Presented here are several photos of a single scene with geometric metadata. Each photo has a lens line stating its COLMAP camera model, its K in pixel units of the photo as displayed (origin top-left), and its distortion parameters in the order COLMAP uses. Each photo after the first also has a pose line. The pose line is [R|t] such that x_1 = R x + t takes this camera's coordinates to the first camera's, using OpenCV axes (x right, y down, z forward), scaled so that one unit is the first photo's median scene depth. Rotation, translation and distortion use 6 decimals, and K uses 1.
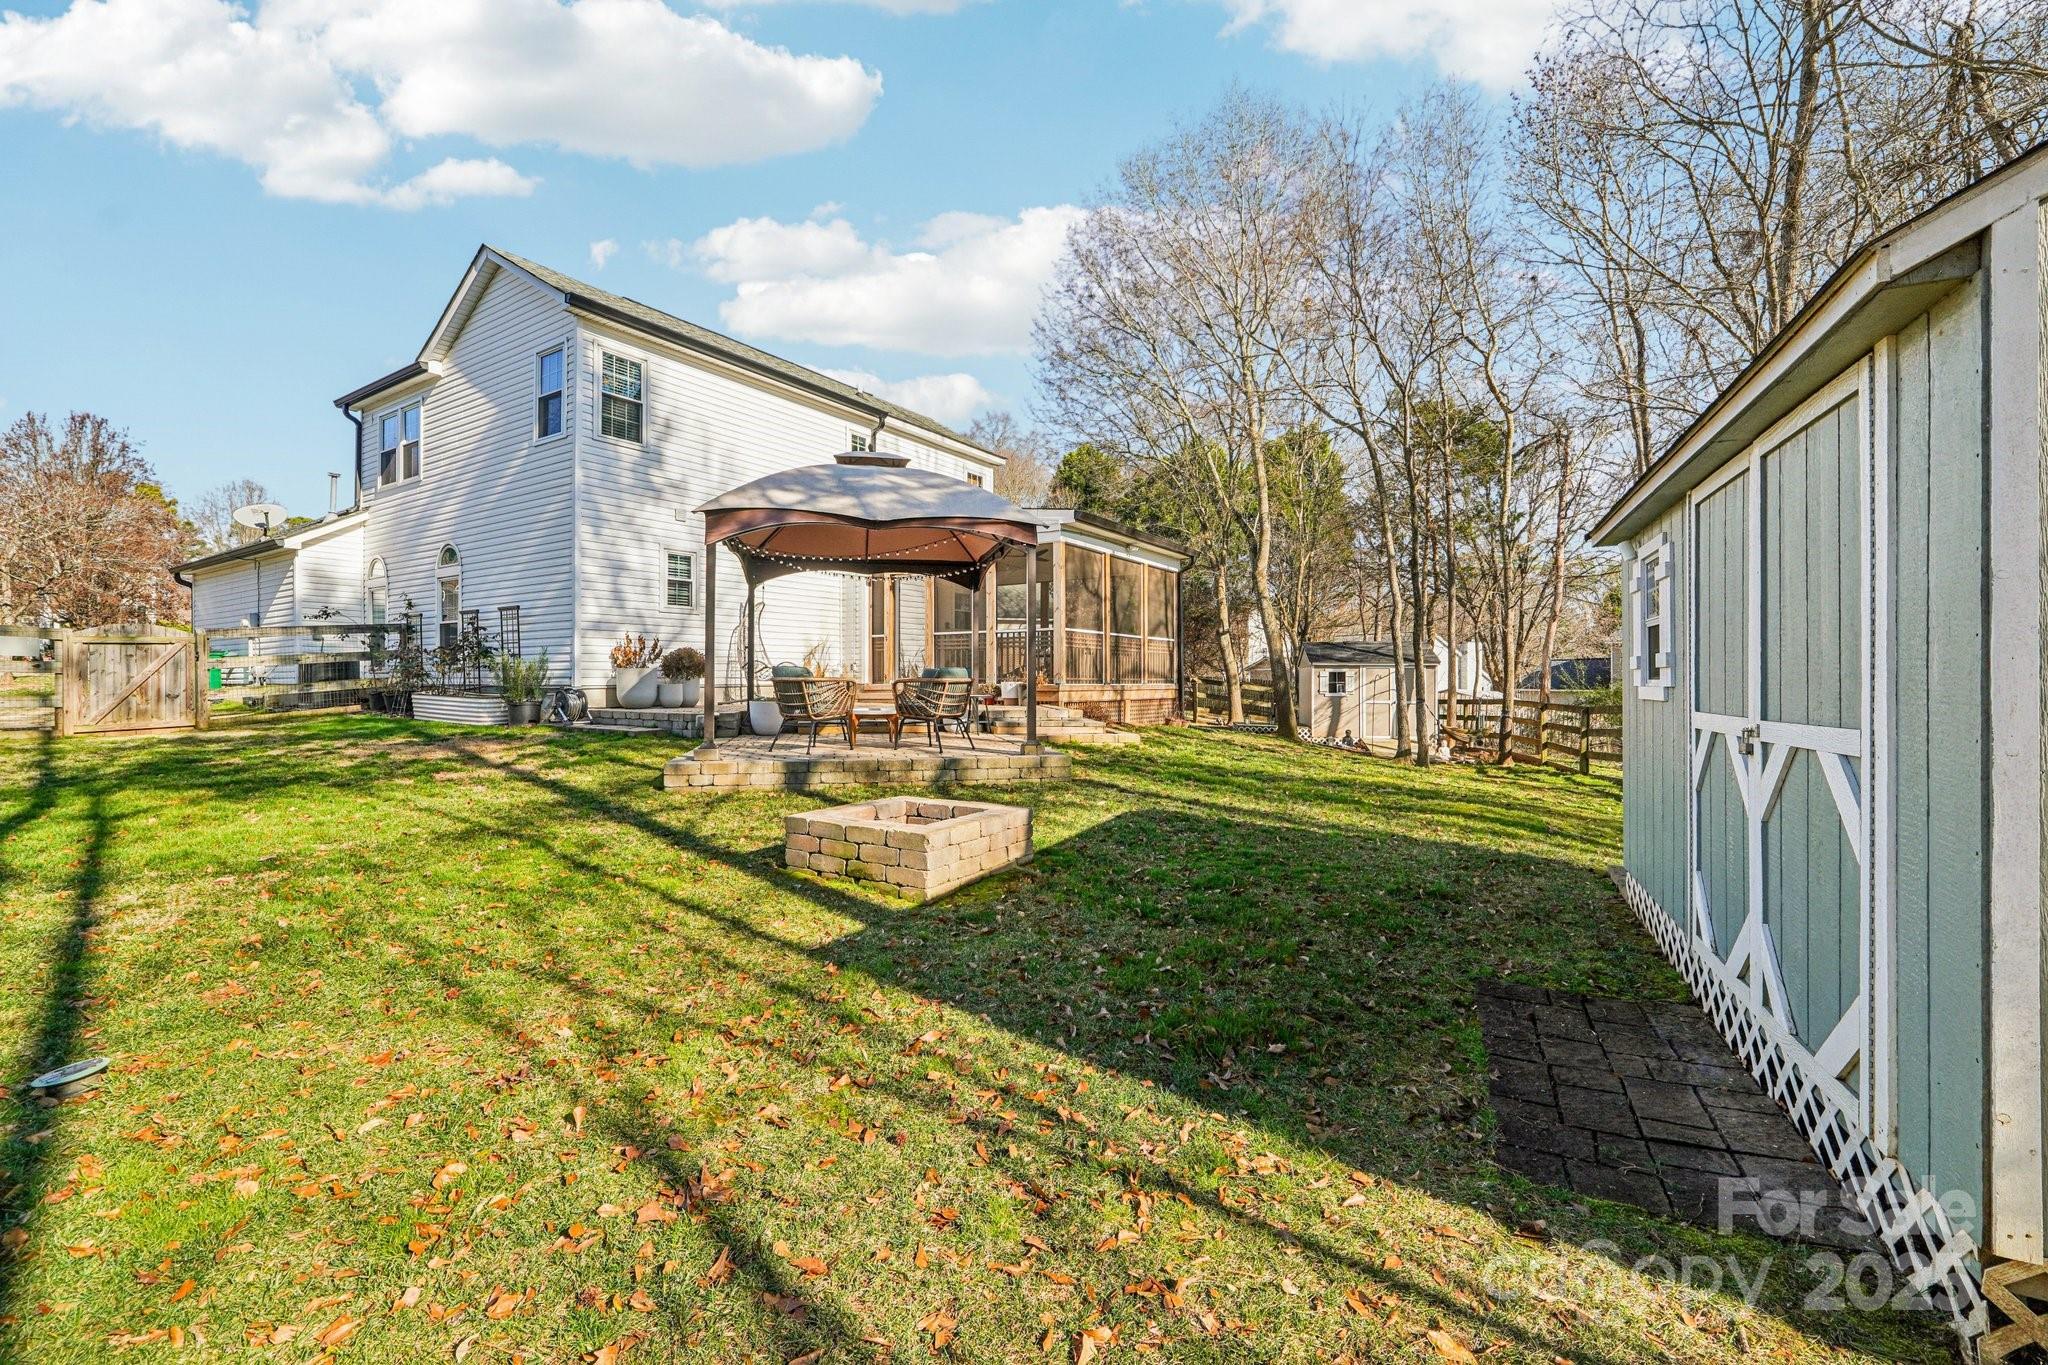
lens RADIAL K [[865.7, 0, 1024.0], [0, 865.7, 682.5], [0, 0, 1]] dist [-0.019061, 0.007486]
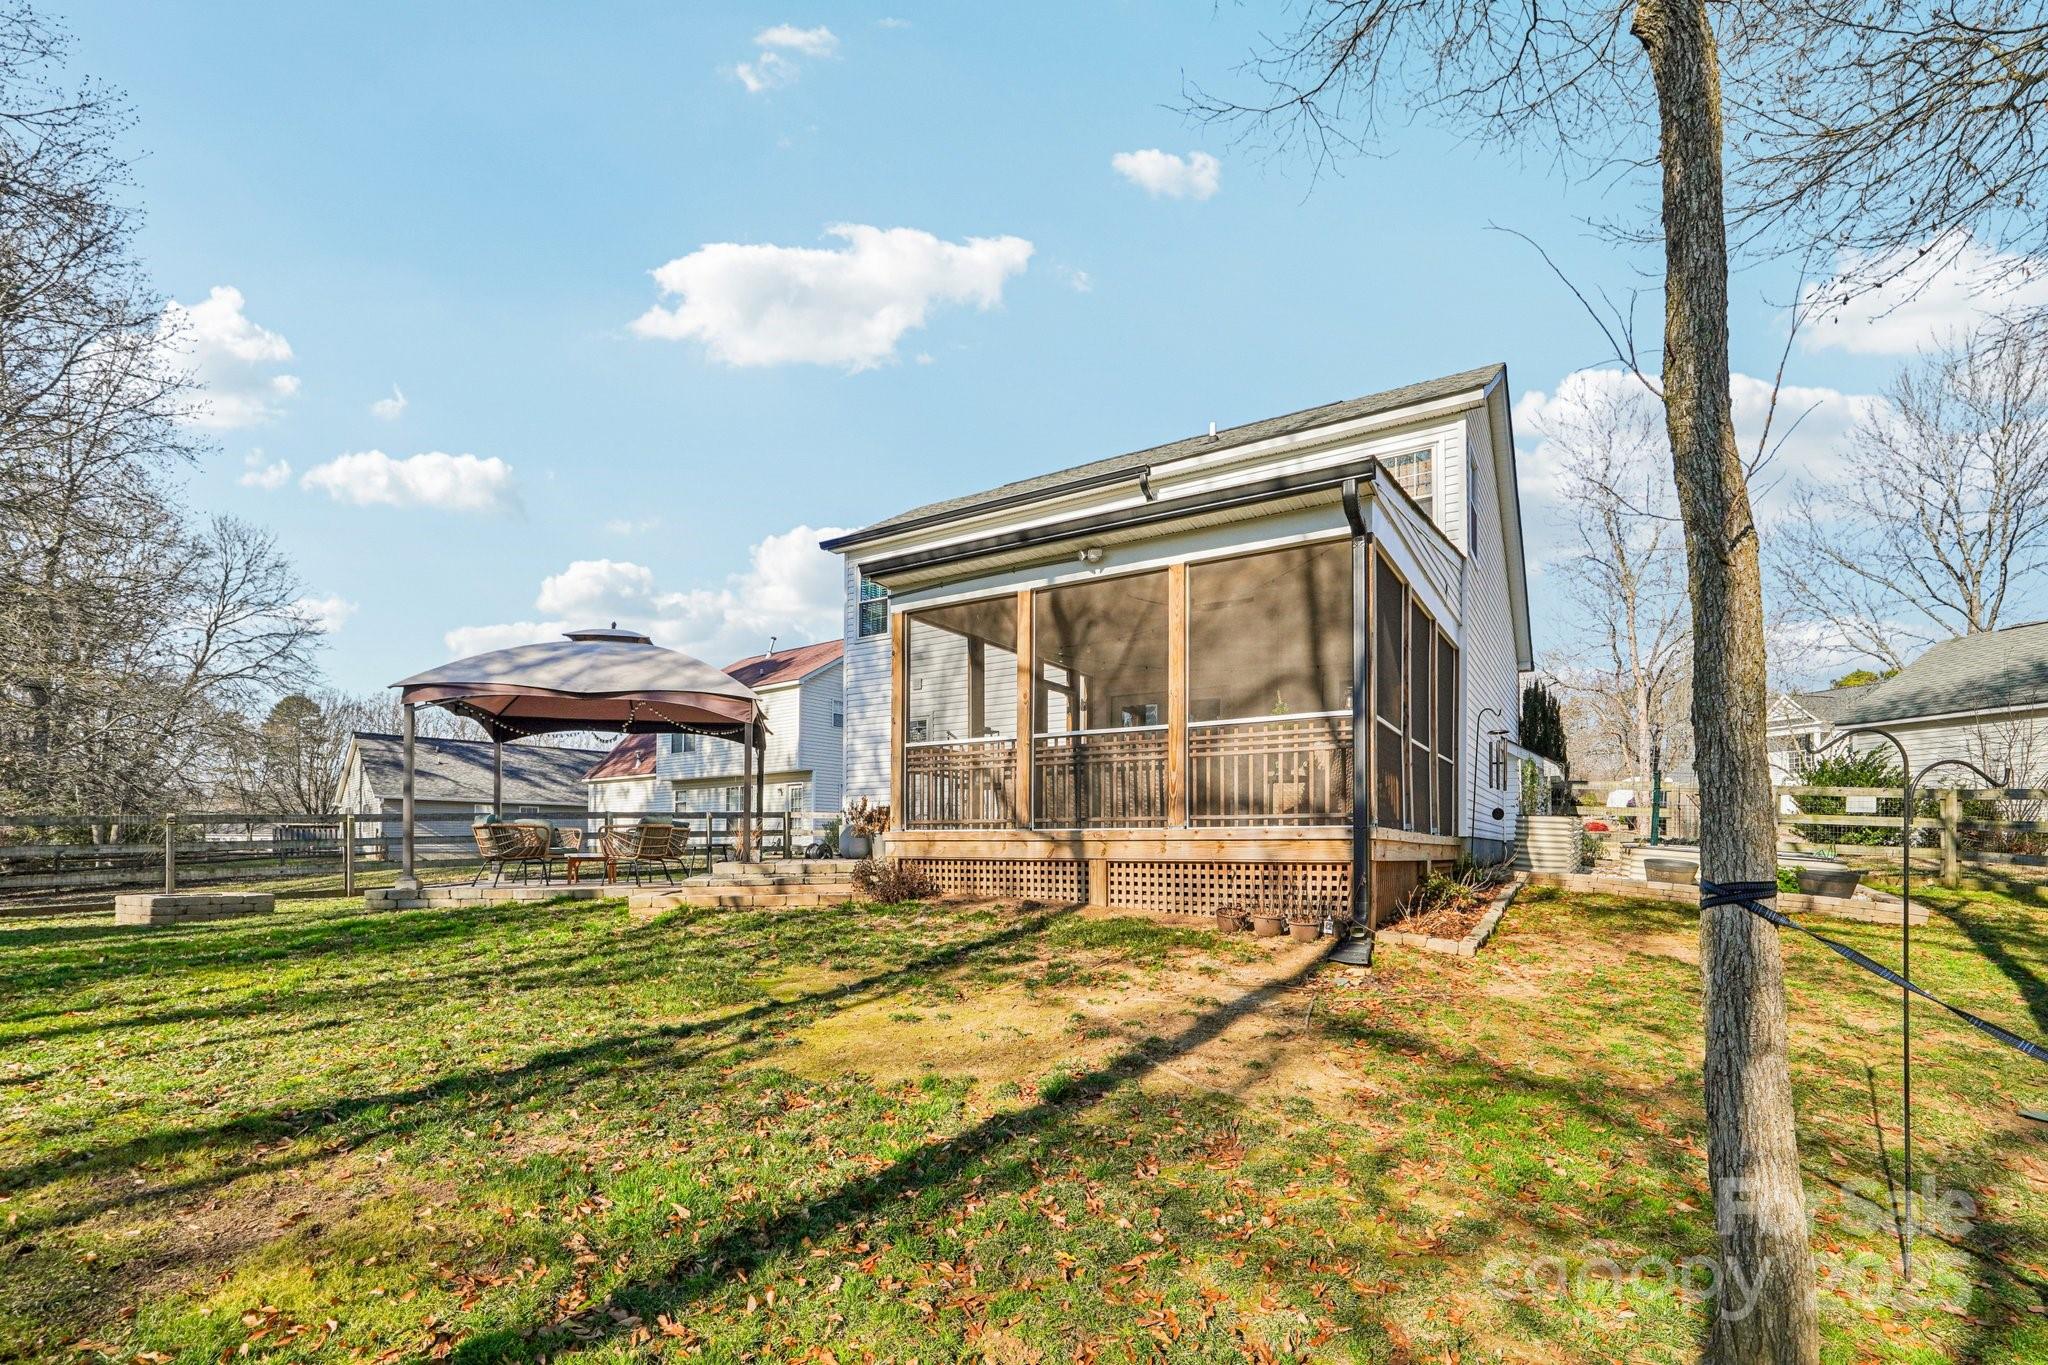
lens RADIAL K [[926.6, 0, 1001.7], [0, 926.6, 832.0], [0, 0, 1]] dist [-0.031226, -0.000054]
pose [[-0.000819, -0.025689, -0.999670, 0.653077], [-0.009342, 0.999627, -0.025681, 0.018023], [0.999956, 0.009318, -0.001059, 0.951963]]
